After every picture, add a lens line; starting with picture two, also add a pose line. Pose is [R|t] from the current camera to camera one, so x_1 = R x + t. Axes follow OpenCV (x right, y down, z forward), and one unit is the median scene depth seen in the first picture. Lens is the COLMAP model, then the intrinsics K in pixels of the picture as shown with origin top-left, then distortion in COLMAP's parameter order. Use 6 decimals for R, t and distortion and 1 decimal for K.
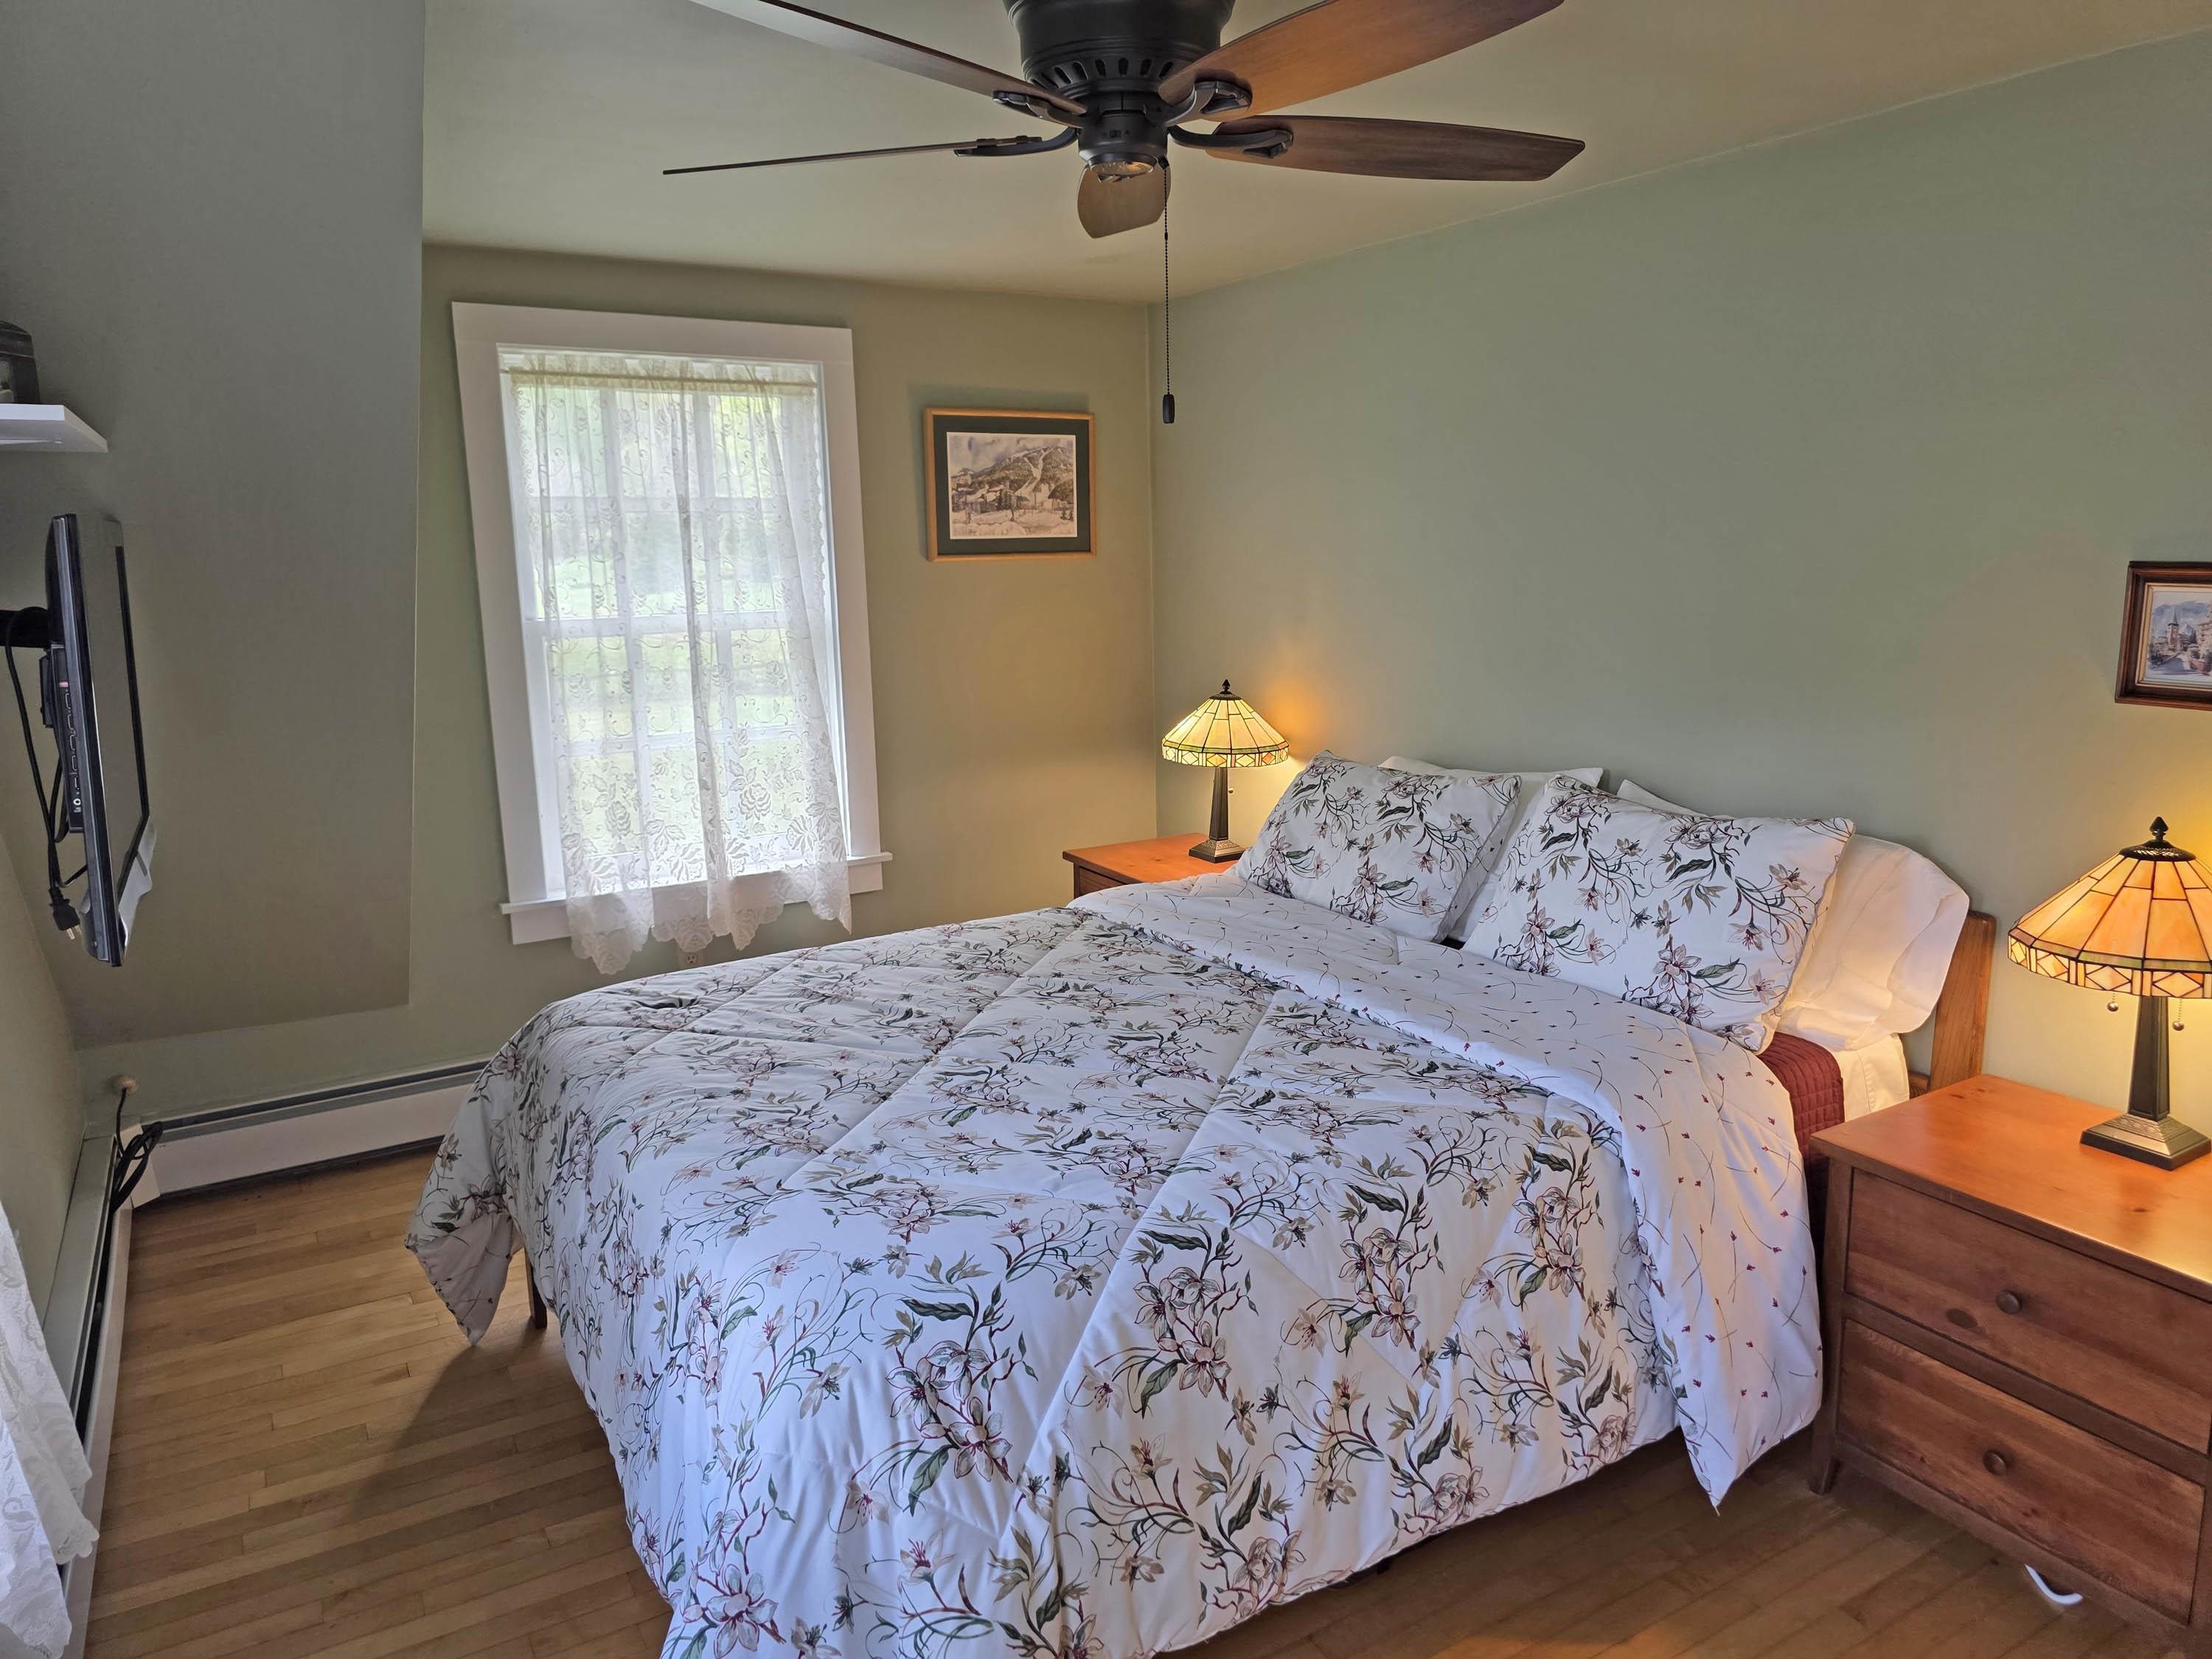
lens RADIAL K [[1488.8, 0, 1115.7], [0, 1488.8, 835.1], [0, 0, 1]] dist [0.042298, -0.031603]
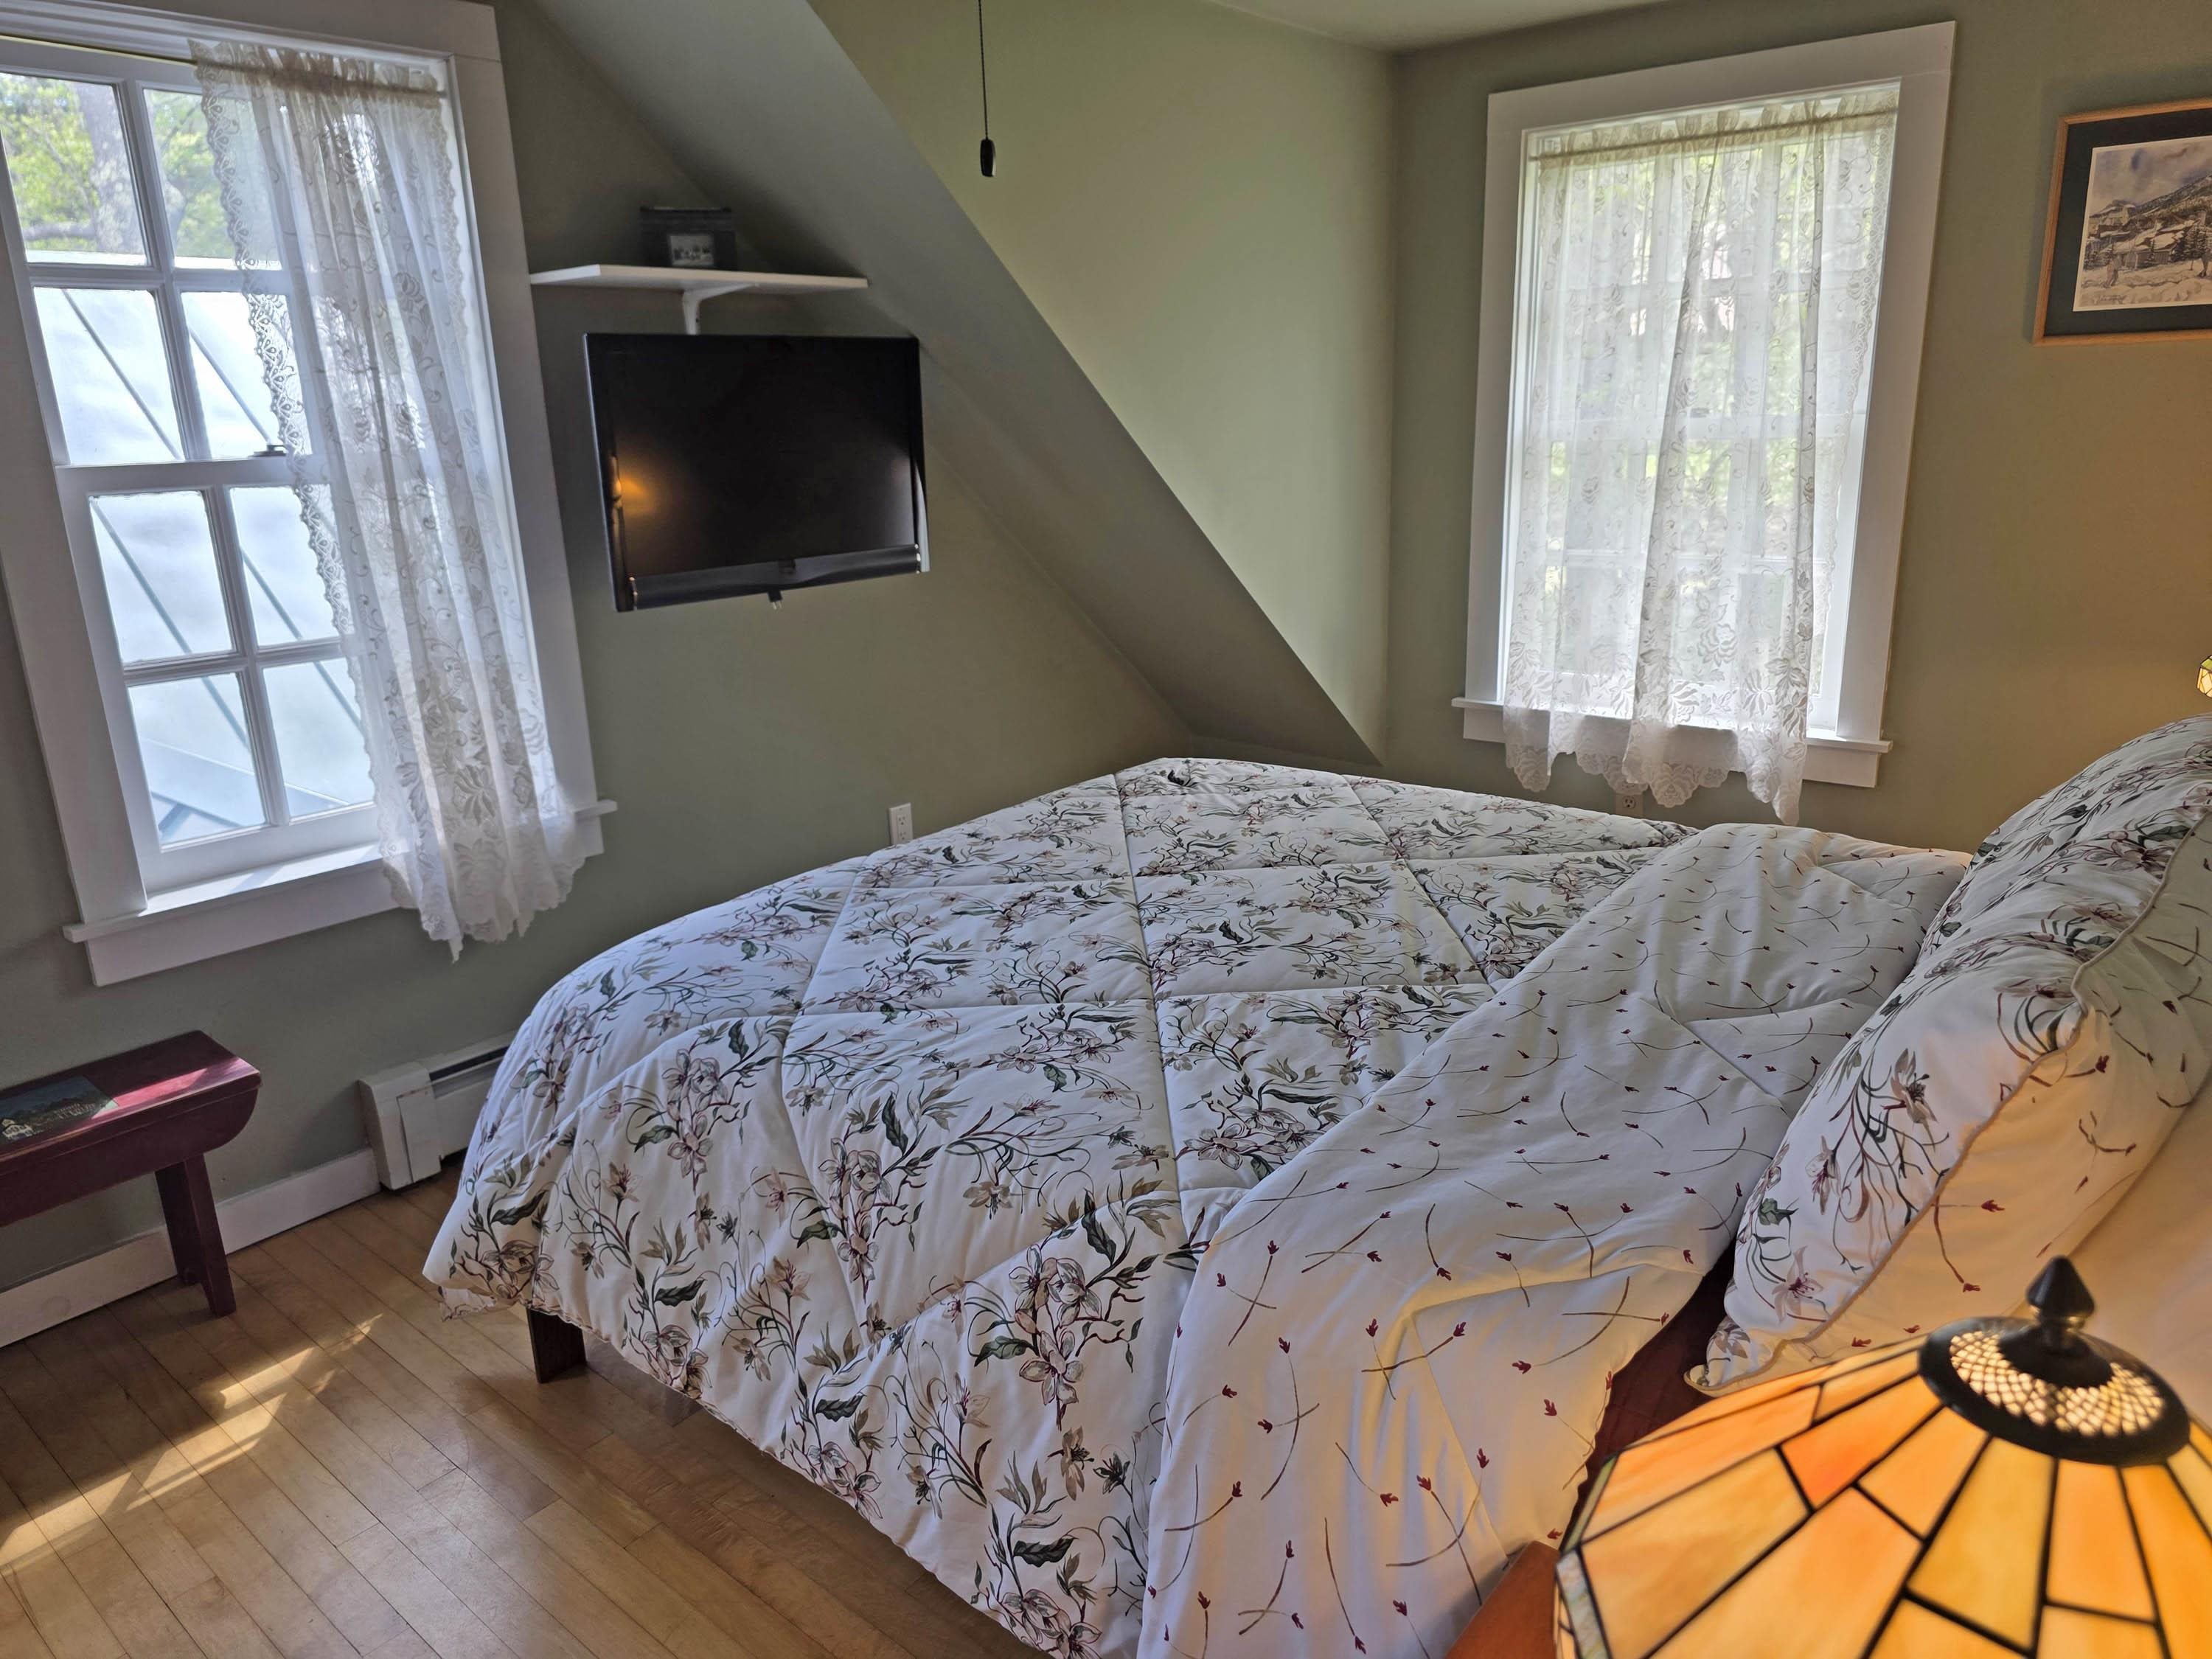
lens RADIAL K [[1488.8, 0, 1118.6], [0, 1488.8, 810.8], [0, 0, 1]] dist [0.042298, -0.031603]
pose [[0.329976, 0.260967, -0.907200, 0.593979], [-0.159940, 0.962589, 0.218725, -0.084063], [0.930341, 0.072924, 0.359370, 0.507829]]
